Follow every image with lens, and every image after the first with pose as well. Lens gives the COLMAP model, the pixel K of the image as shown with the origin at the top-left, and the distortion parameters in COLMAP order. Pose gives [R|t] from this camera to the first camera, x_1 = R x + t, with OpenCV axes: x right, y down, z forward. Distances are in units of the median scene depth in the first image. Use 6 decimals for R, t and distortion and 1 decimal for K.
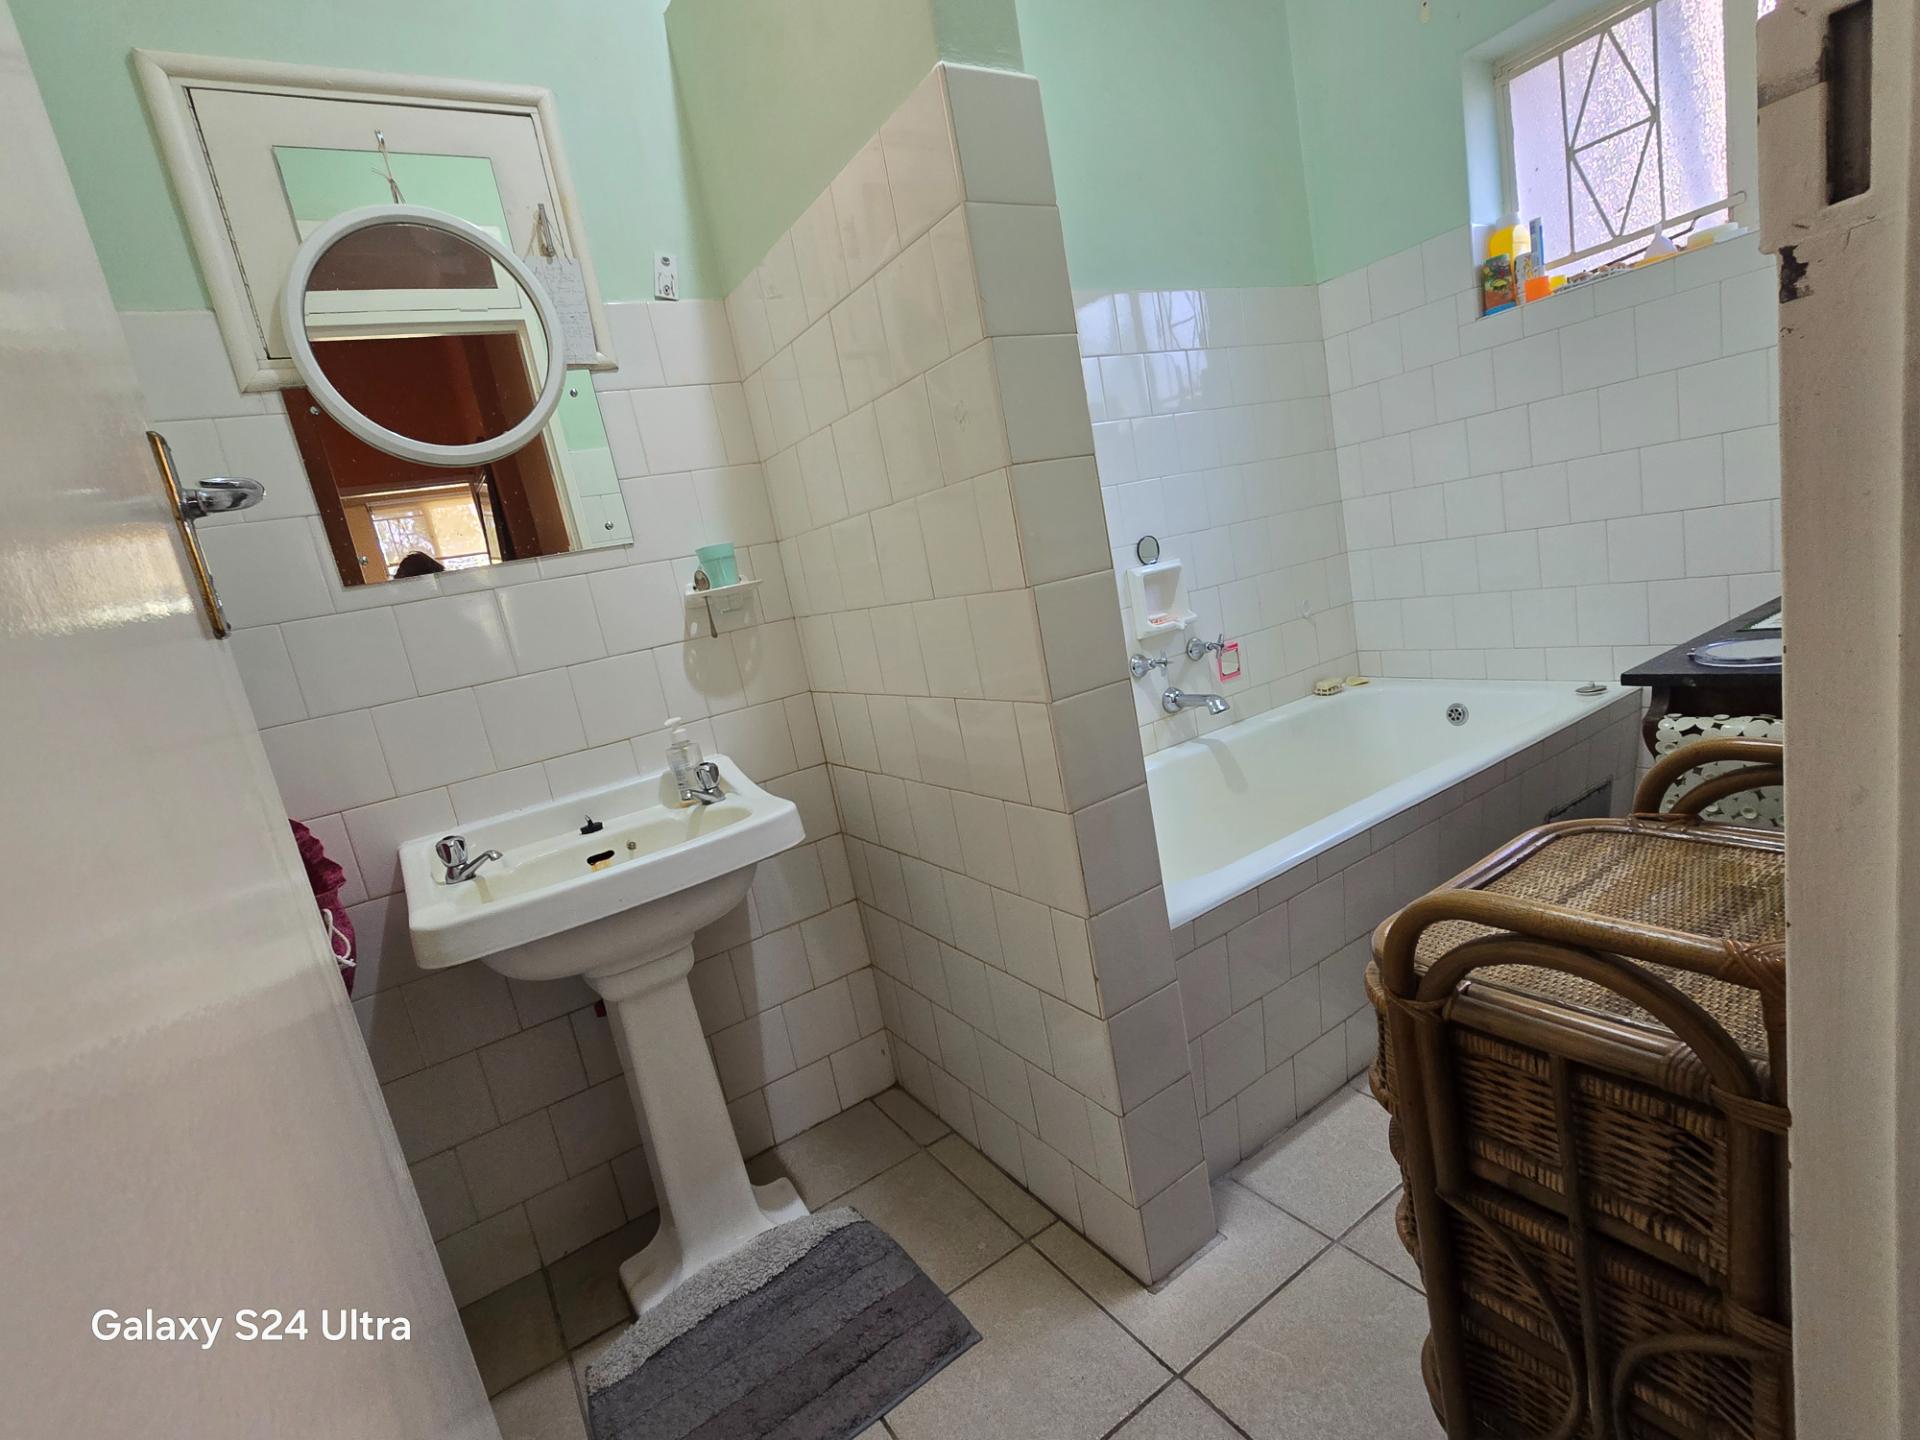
lens RADIAL K [[897.5, 0, 953.1], [0, 897.5, 727.5], [0, 0, 1]] dist [-0.003127, 0.000496]
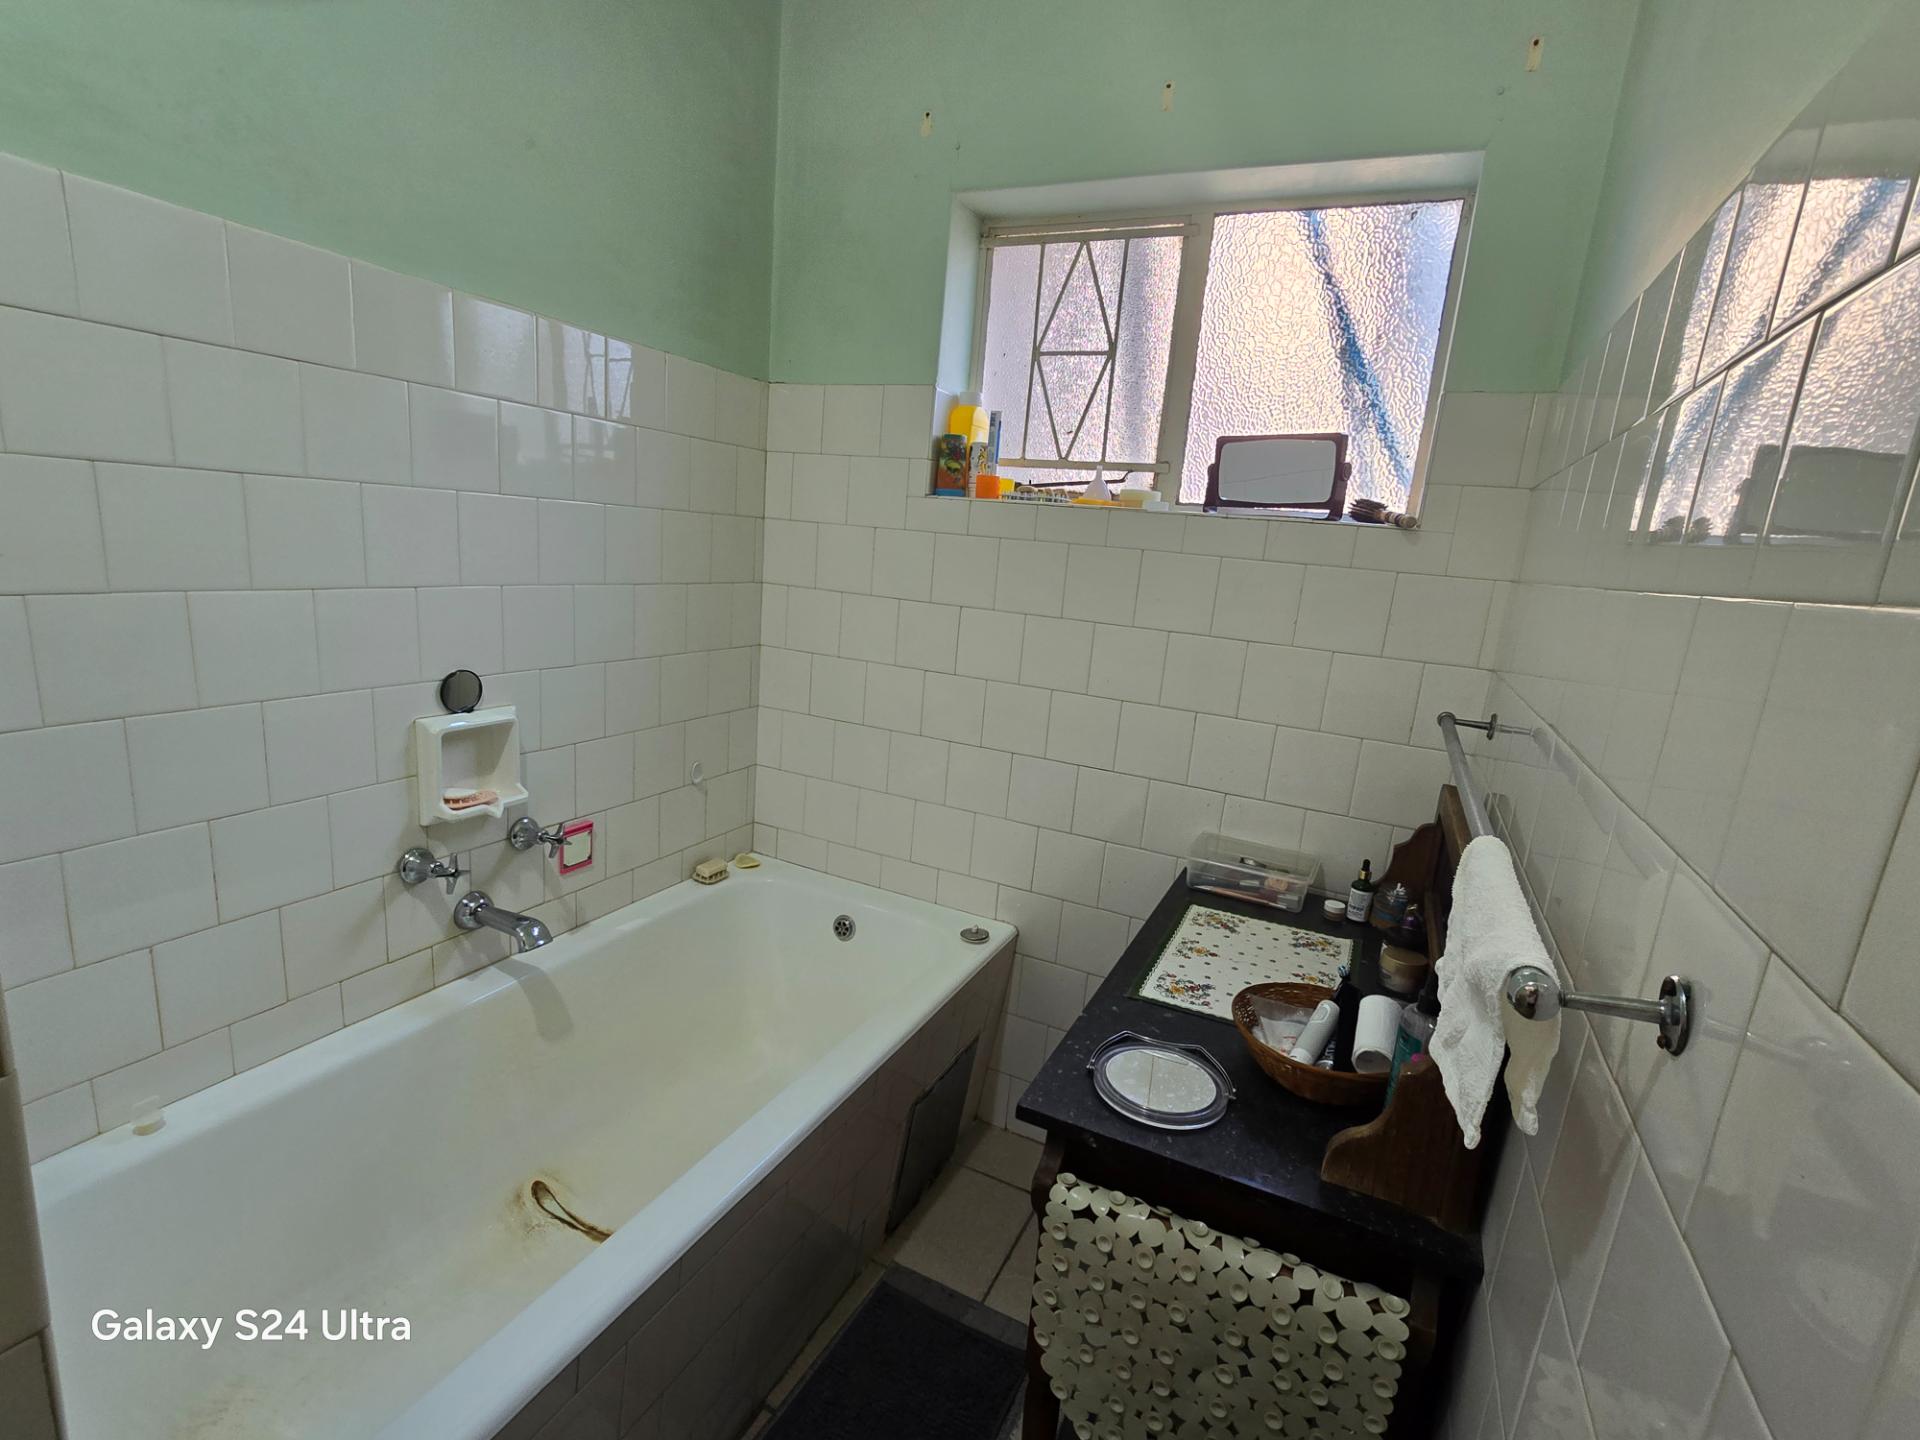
lens RADIAL K [[897.5, 0, 962.7], [0, 897.5, 732.0], [0, 0, 1]] dist [-0.003127, 0.000496]
pose [[0.806712, 0.136217, 0.575031, 0.151597], [-0.135526, 0.989781, -0.044336, -0.203744], [-0.575195, -0.042165, 0.816929, 0.273382]]
